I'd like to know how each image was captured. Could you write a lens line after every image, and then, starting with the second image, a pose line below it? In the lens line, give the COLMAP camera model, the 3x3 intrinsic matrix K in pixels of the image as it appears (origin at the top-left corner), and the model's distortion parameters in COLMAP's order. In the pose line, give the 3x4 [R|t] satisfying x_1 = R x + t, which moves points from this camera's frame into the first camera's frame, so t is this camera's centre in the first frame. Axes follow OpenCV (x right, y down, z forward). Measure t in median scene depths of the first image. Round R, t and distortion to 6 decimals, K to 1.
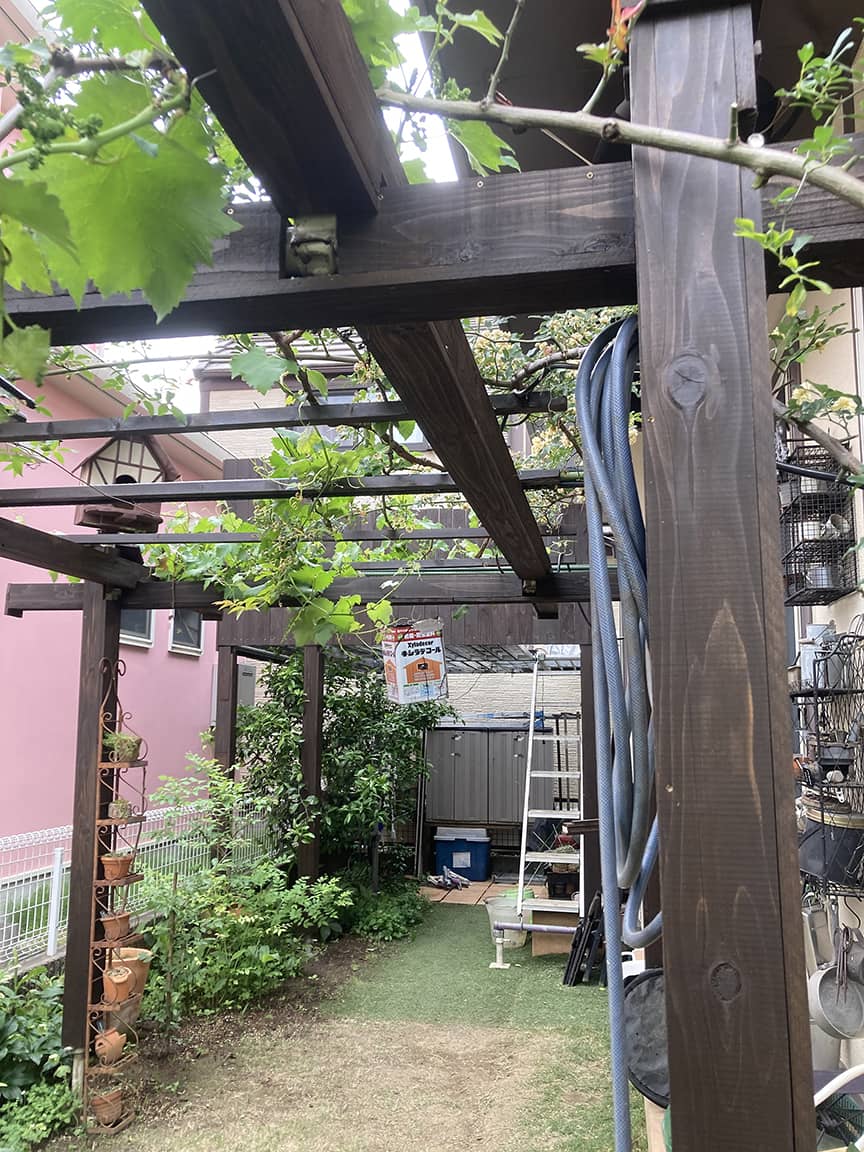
lens RADIAL K [[958.7, 0, 429.2], [0, 958.7, 543.1], [0, 0, 1]] dist [0.012220, -0.003925]
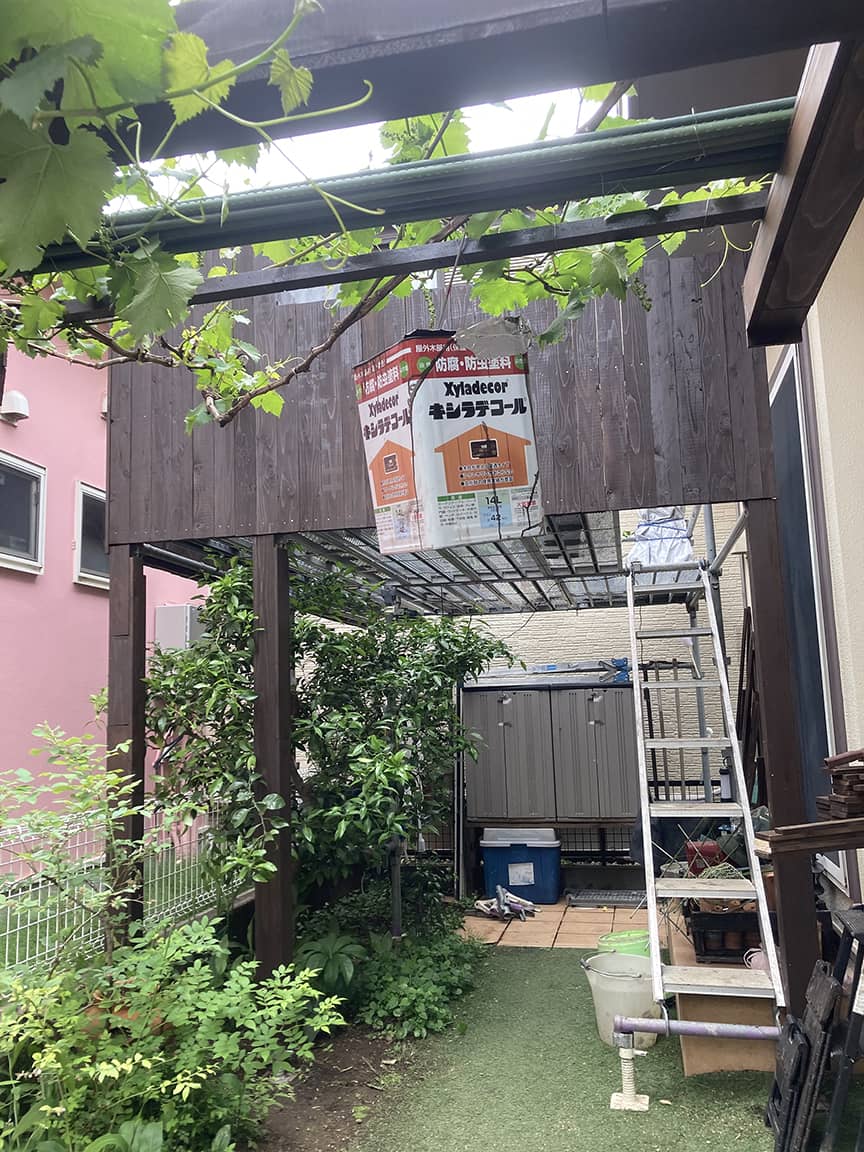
lens RADIAL K [[943.4, 0, 405.9], [0, 943.4, 573.9], [0, 0, 1]] dist [0.035718, 0.003112]
pose [[0.998332, -0.040246, -0.041388, -0.016221], [0.041988, 0.998230, 0.042125, 0.109694], [0.039619, -0.043792, 0.998255, 0.435077]]
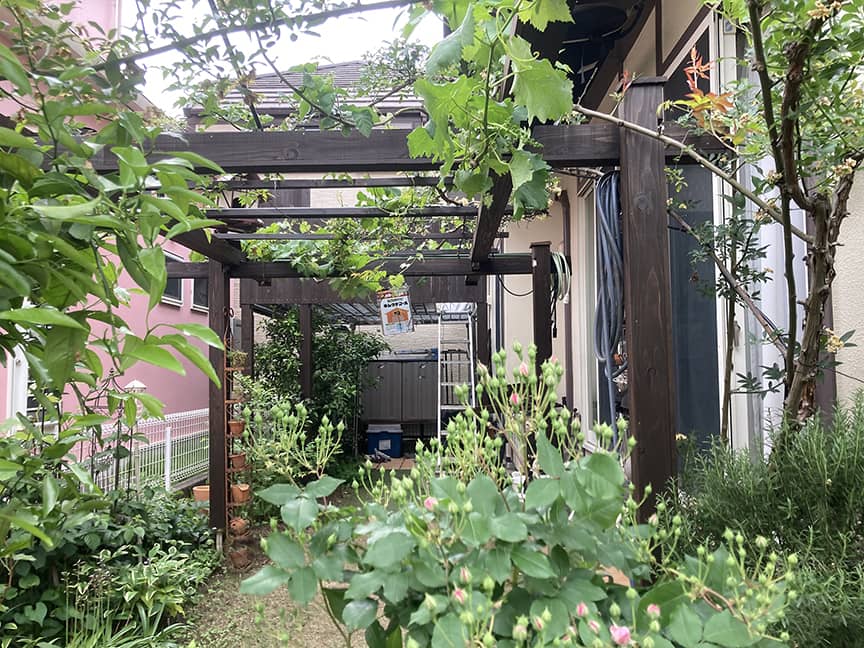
lens RADIAL K [[707.6, 0, 430.9], [0, 707.6, 274.0], [0, 0, 1]] dist [0.035718, 0.003112]
pose [[0.987568, 0.008382, 0.156969, -0.099856], [-0.016668, 0.998531, 0.051548, -0.003994], [-0.156307, -0.053524, 0.986257, -0.158461]]
